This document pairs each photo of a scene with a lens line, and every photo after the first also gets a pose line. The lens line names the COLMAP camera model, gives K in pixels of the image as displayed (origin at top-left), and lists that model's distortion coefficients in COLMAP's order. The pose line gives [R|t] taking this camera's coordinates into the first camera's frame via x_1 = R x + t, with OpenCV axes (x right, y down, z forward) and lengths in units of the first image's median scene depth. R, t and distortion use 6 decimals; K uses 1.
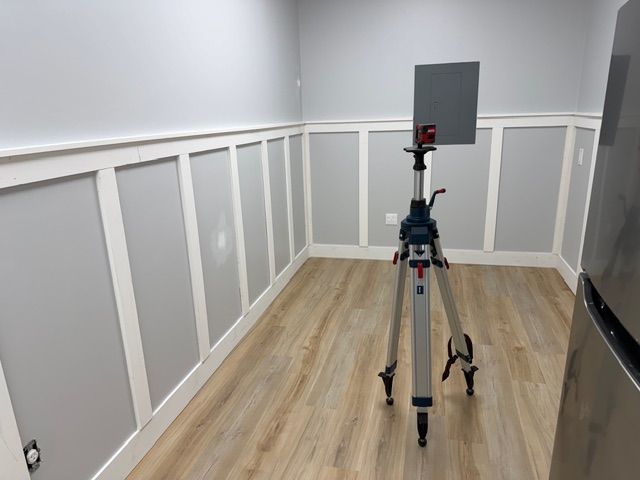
lens RADIAL K [[443.9, 0, 320.0], [0, 443.9, 240.0], [0, 0, 1]] dist [0.075931, -0.131793]
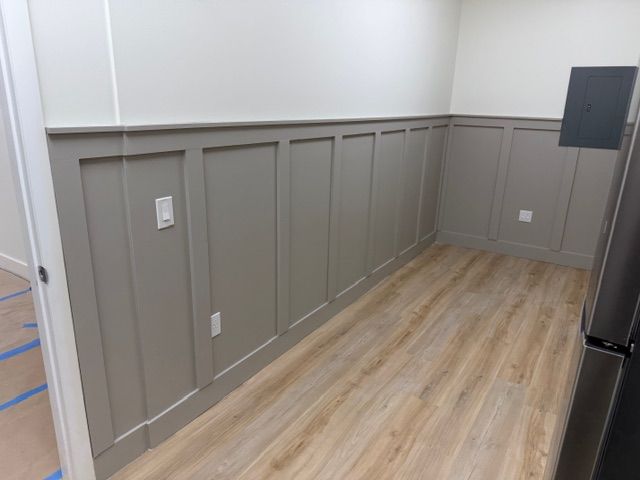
lens RADIAL K [[443.9, 0, 320.0], [0, 443.9, 240.0], [0, 0, 1]] dist [0.075931, -0.131793]
pose [[0.943785, 0.152211, -0.293431, 0.049286], [-0.144301, 0.988342, 0.048556, 0.040107], [0.297401, -0.003484, 0.954746, -0.183421]]
